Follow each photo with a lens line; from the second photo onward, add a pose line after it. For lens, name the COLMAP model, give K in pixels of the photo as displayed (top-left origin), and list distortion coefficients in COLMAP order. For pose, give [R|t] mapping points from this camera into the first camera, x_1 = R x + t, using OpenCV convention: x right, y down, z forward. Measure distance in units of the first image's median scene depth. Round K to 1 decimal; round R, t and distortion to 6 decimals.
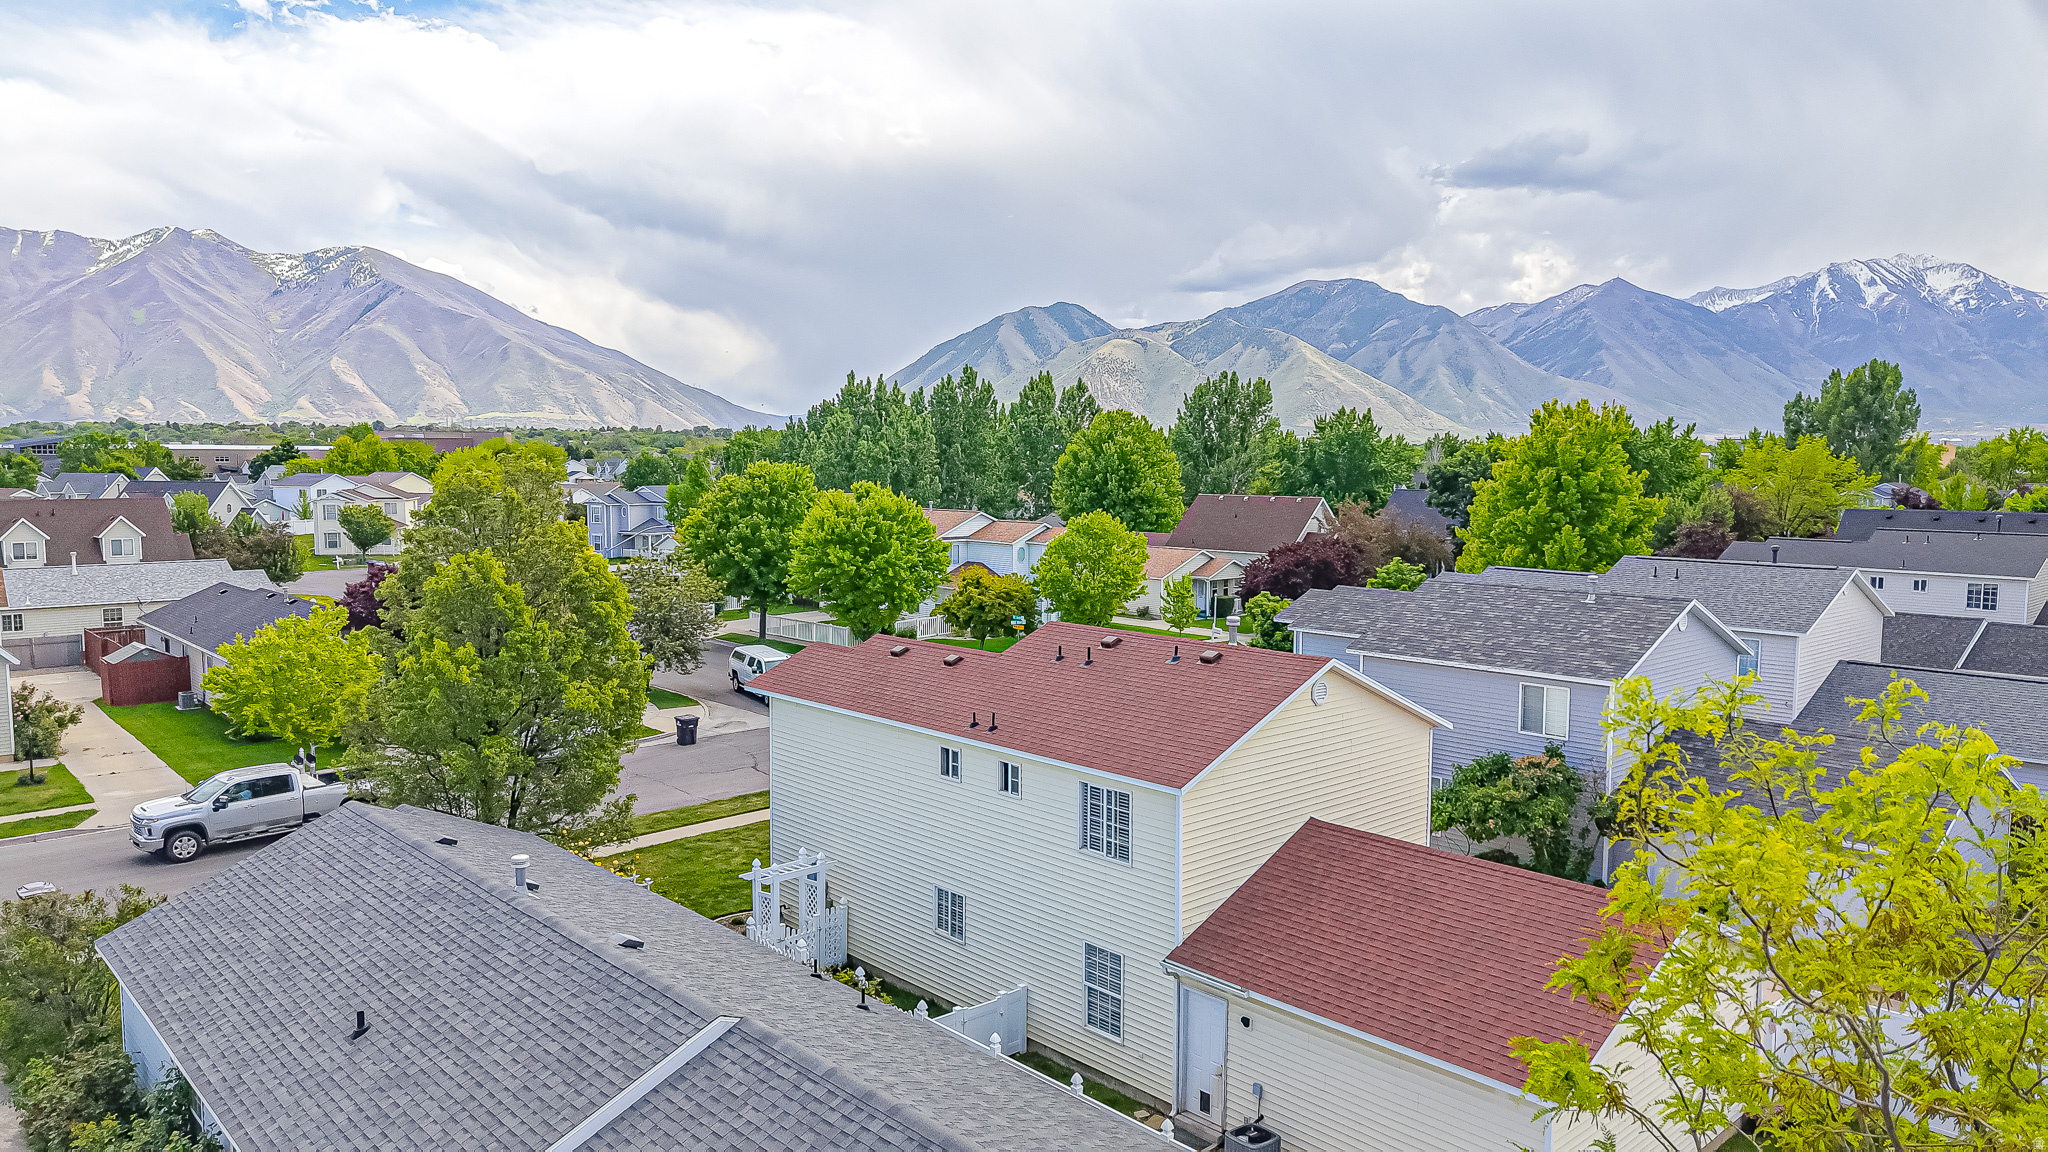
lens RADIAL K [[1383.4, 0, 1024.0], [0, 1383.4, 576.0], [0, 0, 1]] dist [0.005780, 0.000947]
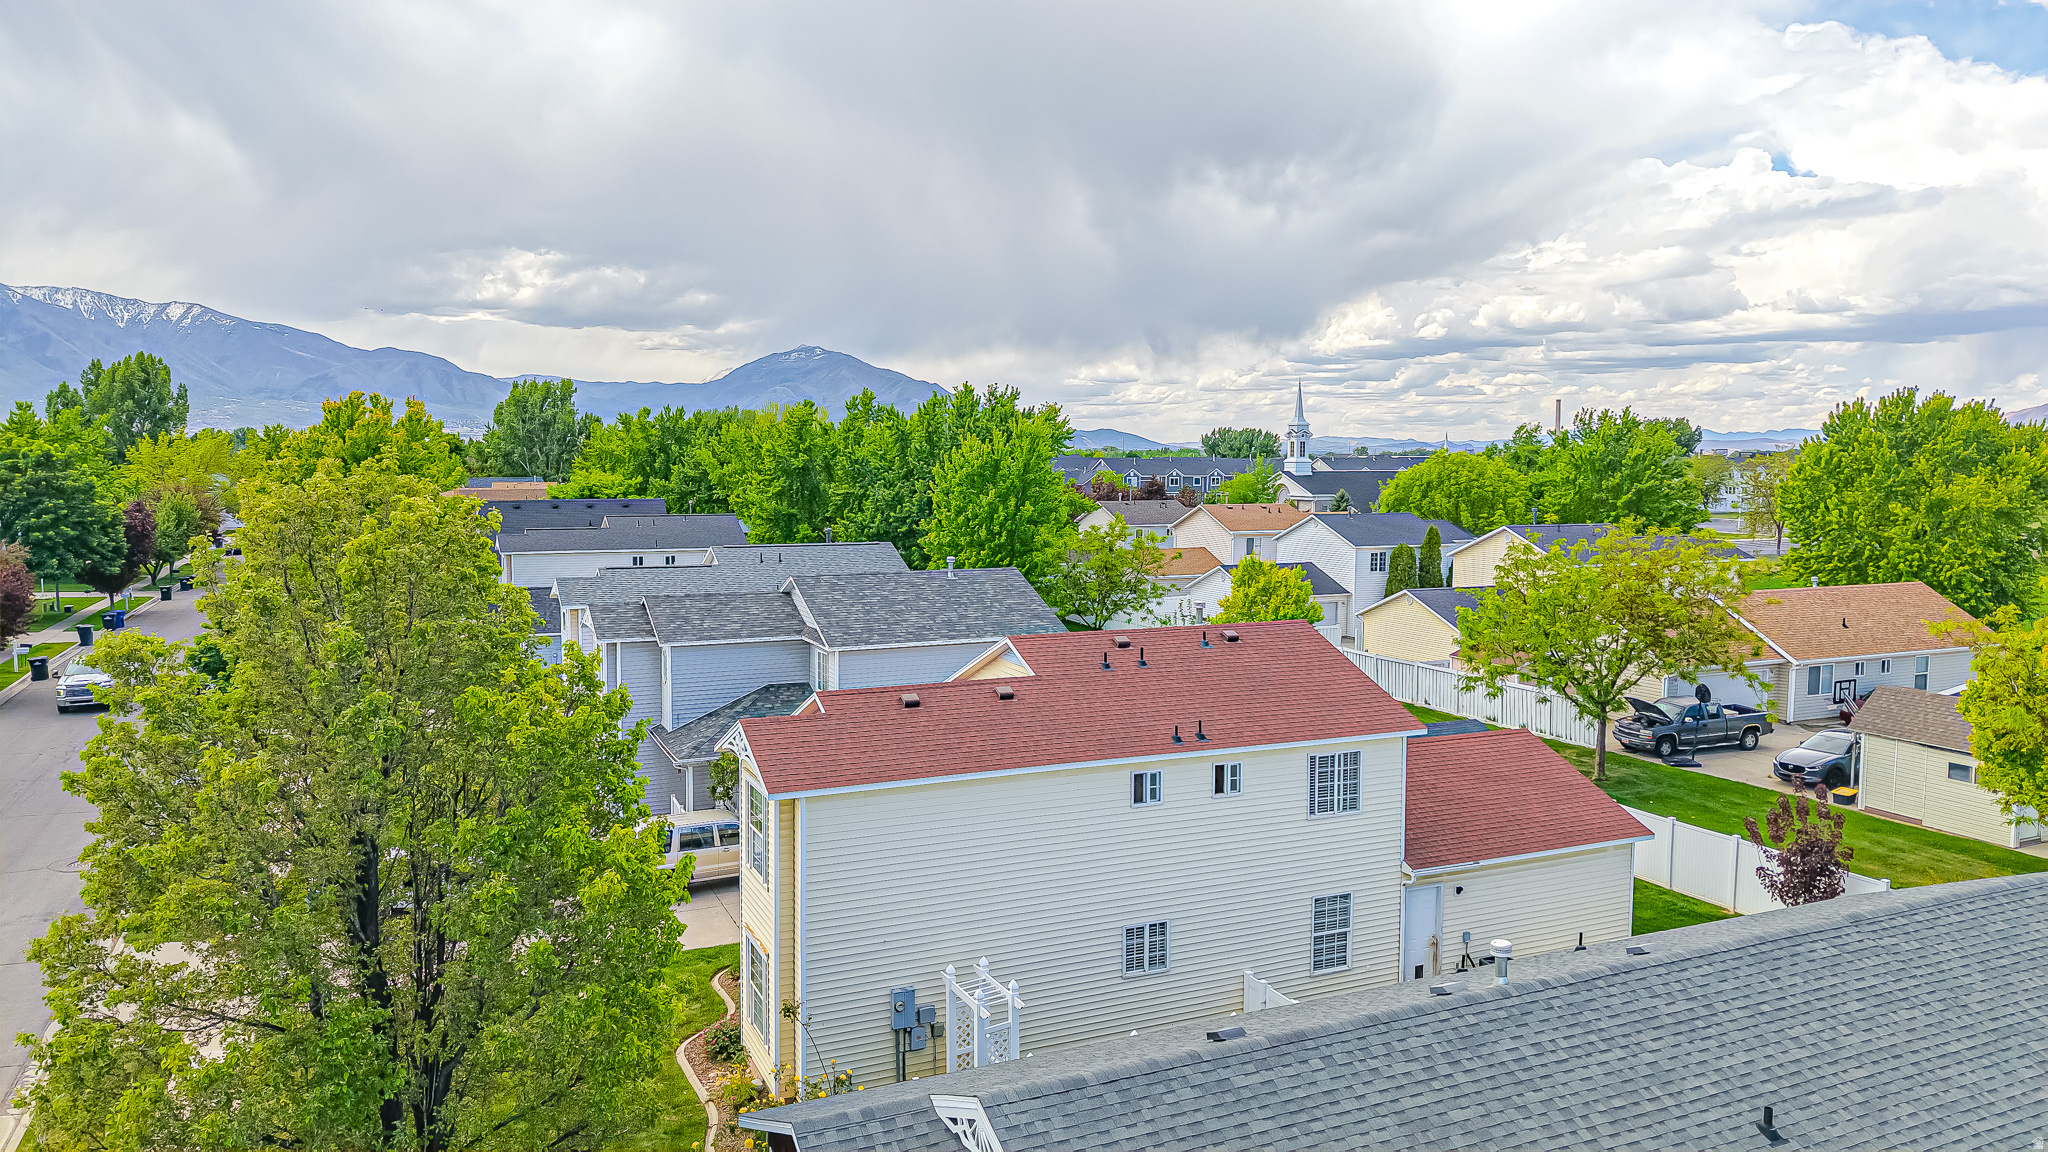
lens RADIAL K [[1383.4, 0, 1024.0], [0, 1383.4, 576.0], [0, 0, 1]] dist [0.005780, 0.000947]
pose [[0.306155, -0.086672, 0.948028, -0.364969], [0.082432, 0.994520, 0.064302, -0.028585], [-0.948406, 0.058461, 0.311622, 0.297066]]
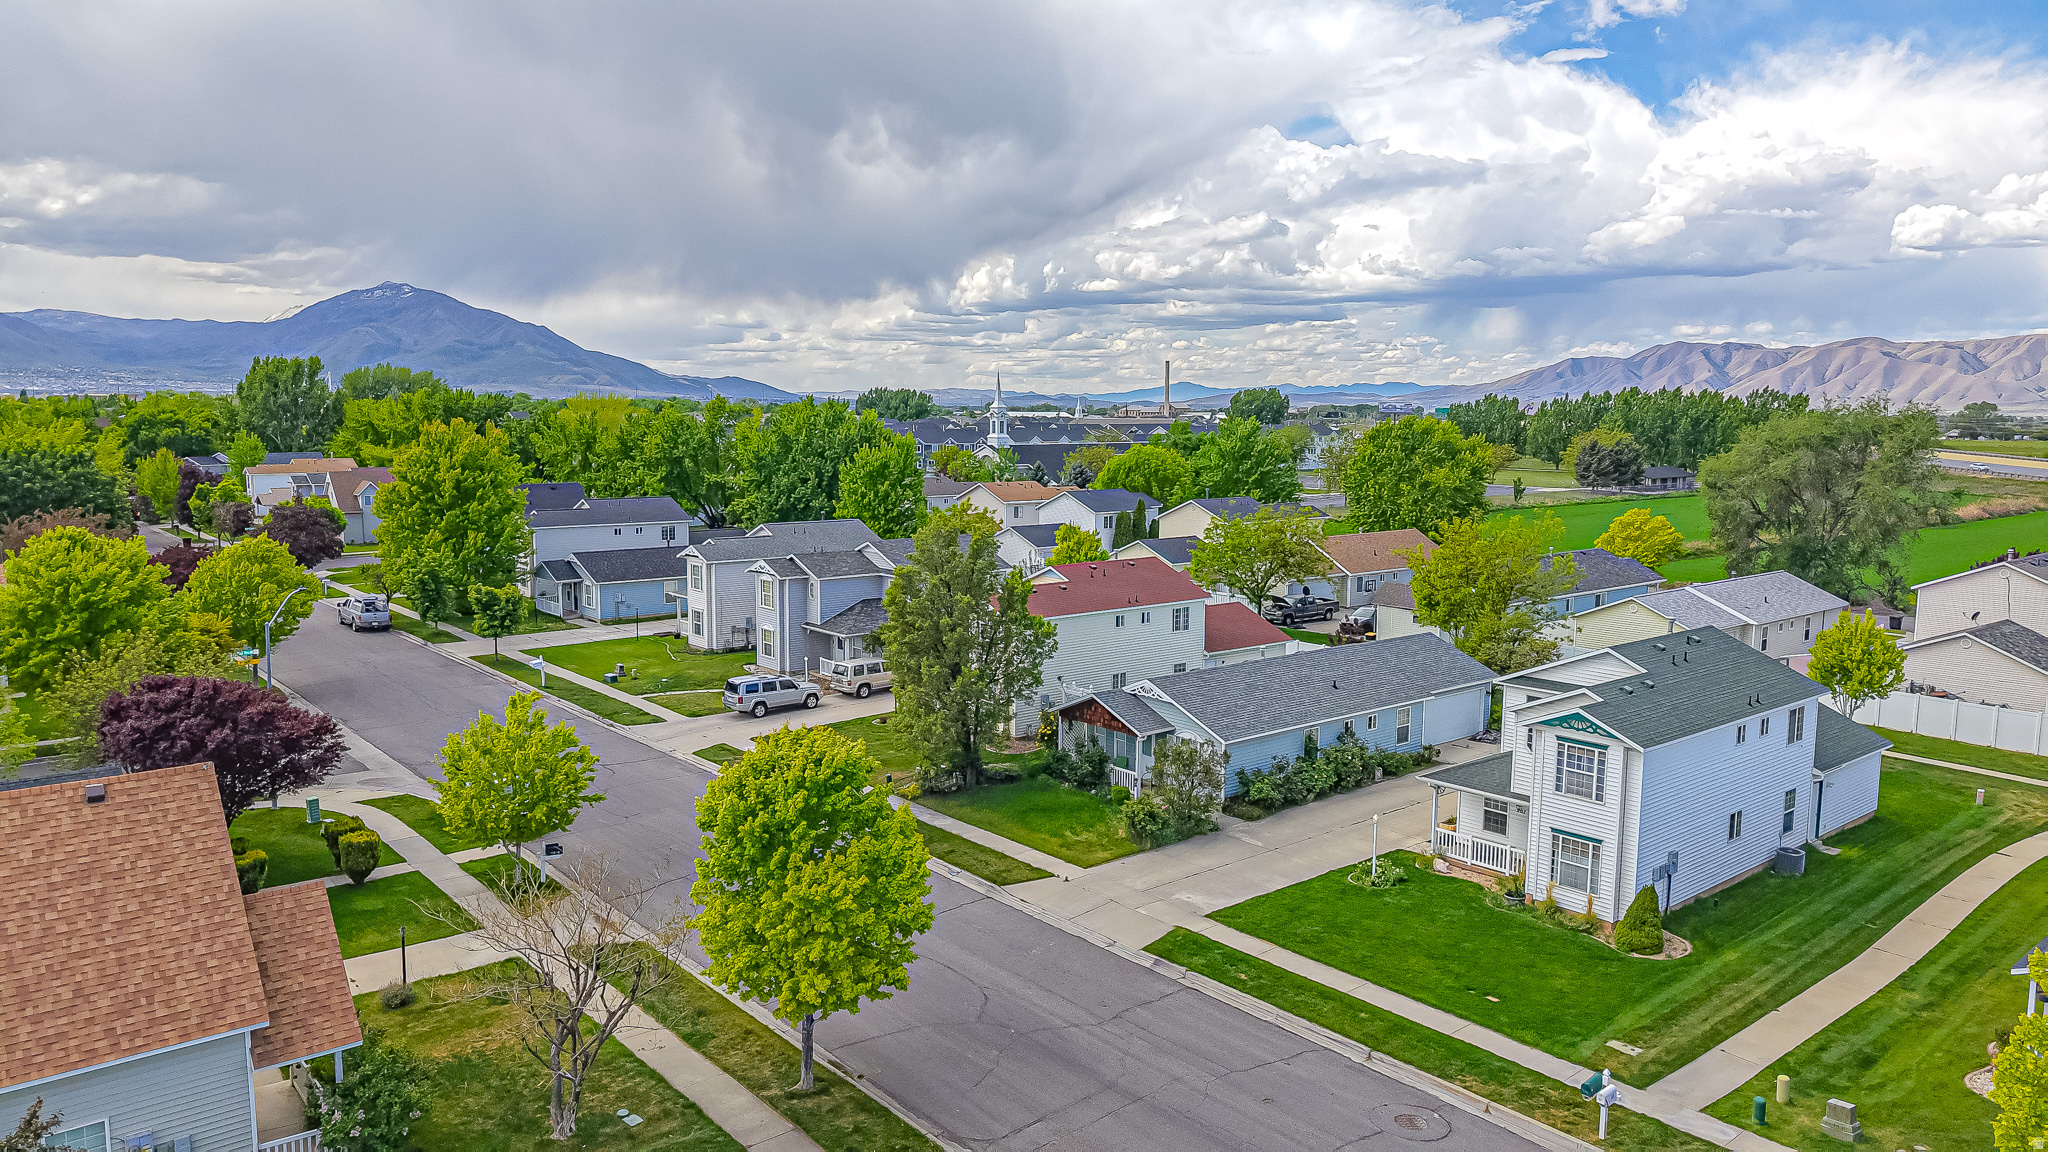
lens RADIAL K [[1389.8, 0, 993.3], [0, 1389.8, 574.9], [0, 0, 1]] dist [0.032983, -0.003739]
pose [[0.062642, -0.125652, 0.990095, -0.961406], [0.084140, 0.989176, 0.120212, -0.100785], [-0.994483, 0.075776, 0.072536, 0.396721]]
